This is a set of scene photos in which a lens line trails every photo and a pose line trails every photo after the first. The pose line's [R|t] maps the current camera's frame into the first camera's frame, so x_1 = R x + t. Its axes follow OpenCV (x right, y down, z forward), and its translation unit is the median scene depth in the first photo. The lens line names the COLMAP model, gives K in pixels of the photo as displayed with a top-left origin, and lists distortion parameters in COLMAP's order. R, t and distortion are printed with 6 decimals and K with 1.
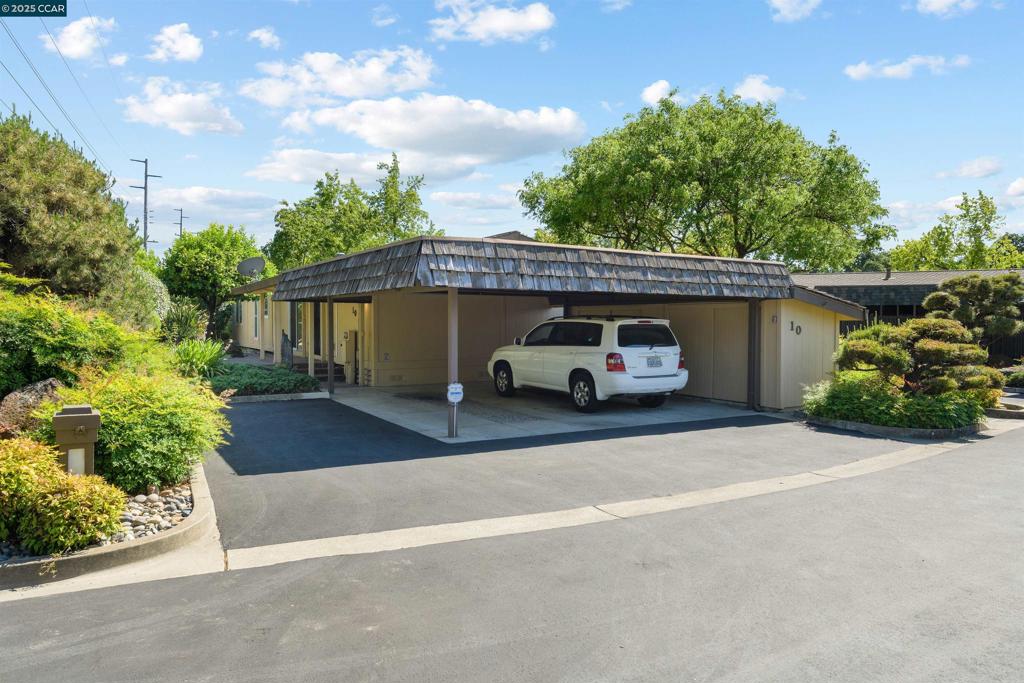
lens RADIAL K [[659.7, 0, 512.0], [0, 659.7, 341.5], [0, 0, 1]] dist [0.001388, -0.001156]
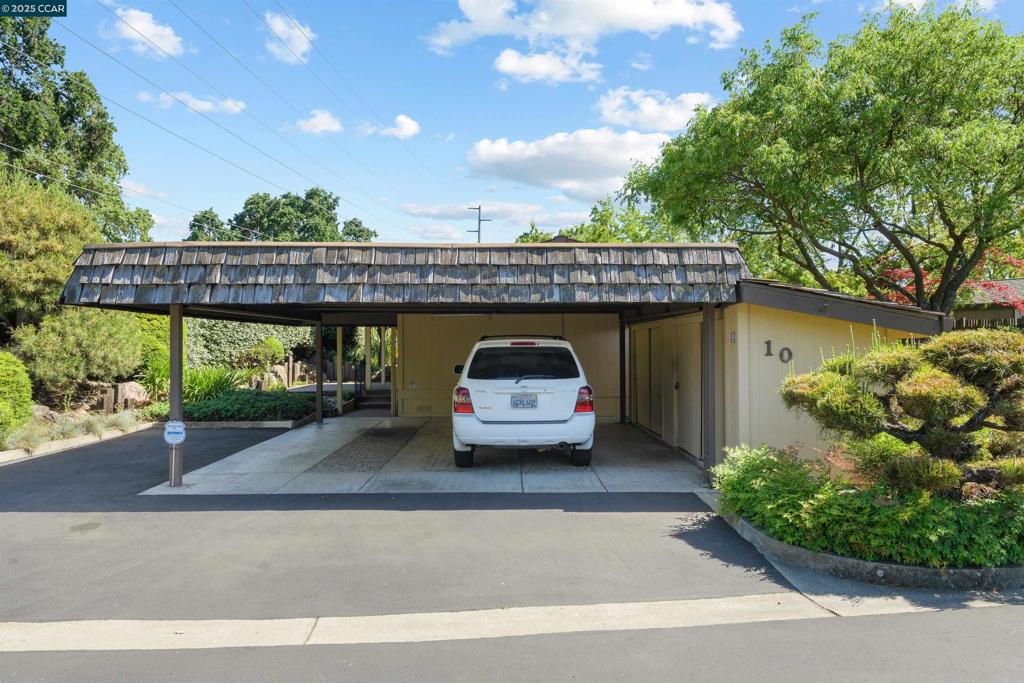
lens RADIAL K [[659.7, 0, 512.0], [0, 659.7, 341.5], [0, 0, 1]] dist [0.001388, -0.001156]
pose [[0.875919, -0.011694, -0.482317, 0.609168], [-0.006359, 0.999340, -0.035778, -0.007764], [0.482417, 0.034406, 0.875266, 0.430903]]
